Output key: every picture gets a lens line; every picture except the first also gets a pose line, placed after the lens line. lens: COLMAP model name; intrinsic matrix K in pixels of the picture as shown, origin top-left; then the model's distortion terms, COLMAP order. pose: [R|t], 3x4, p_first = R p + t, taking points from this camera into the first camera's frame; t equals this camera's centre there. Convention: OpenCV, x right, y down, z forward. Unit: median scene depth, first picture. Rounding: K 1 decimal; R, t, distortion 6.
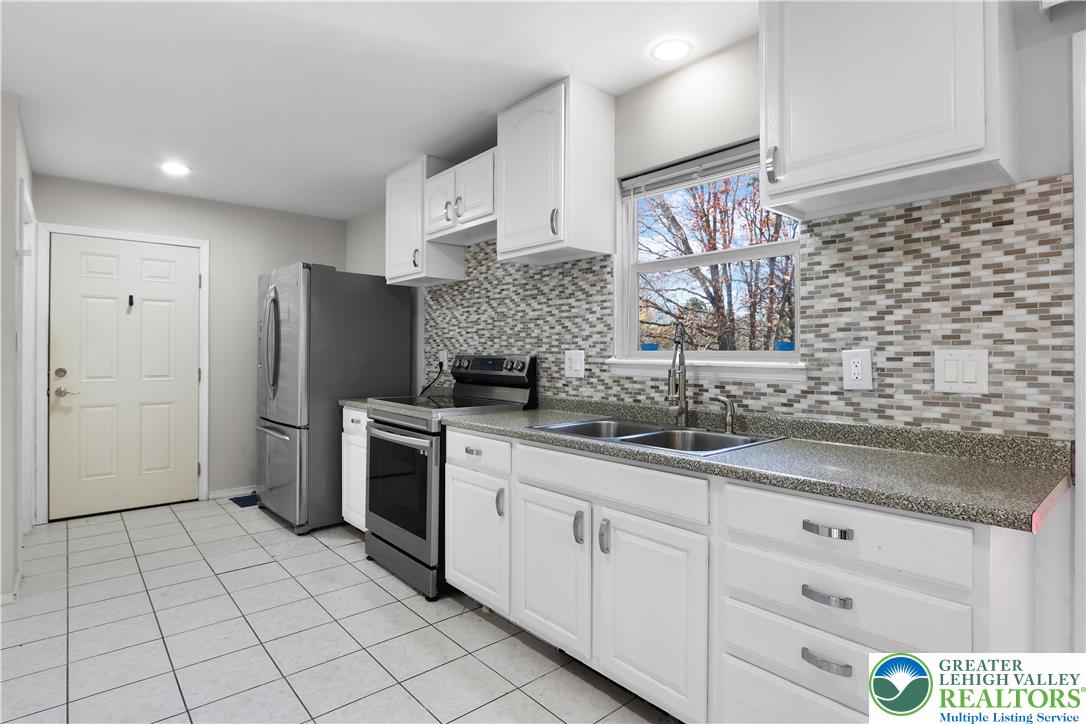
lens RADIAL K [[554.1, 0, 539.9], [0, 554.1, 355.4], [0, 0, 1]] dist [-0.015761, 0.000108]
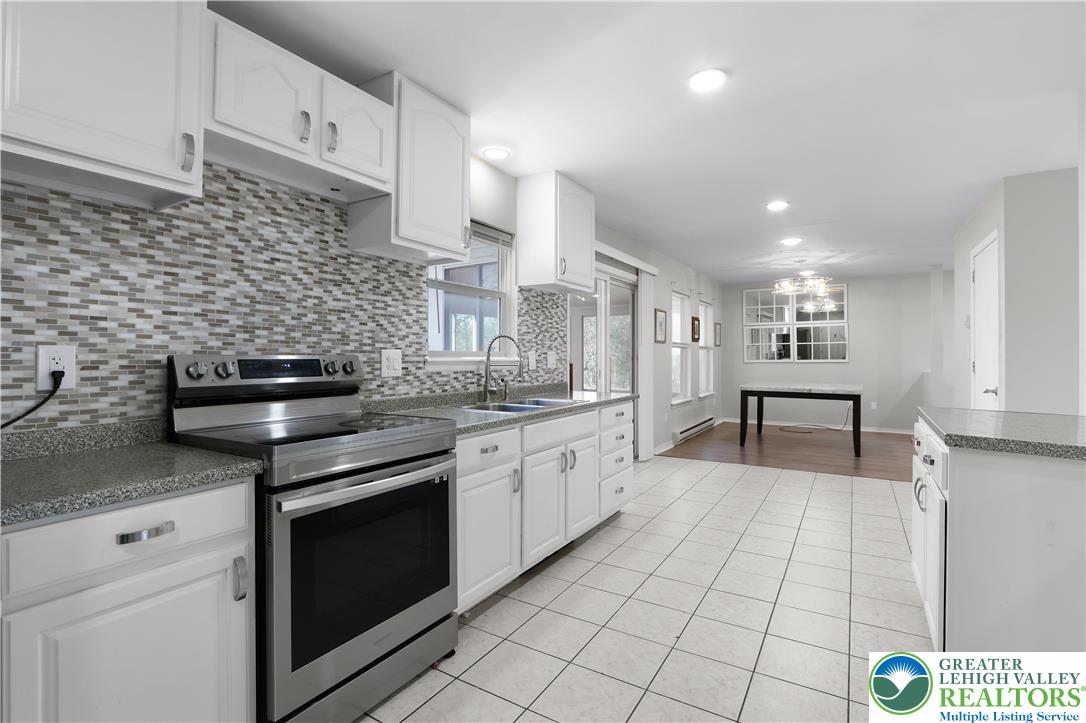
lens RADIAL K [[512.5, 0, 539.4], [0, 512.5, 351.5], [0, 0, 1]] dist [-0.000804, 0.000017]
pose [[-0.295891, 0.000319, 0.955222, -0.902289], [-0.002098, 0.999997, -0.000984, -0.005399], [-0.955219, -0.002295, -0.295889, 1.027980]]
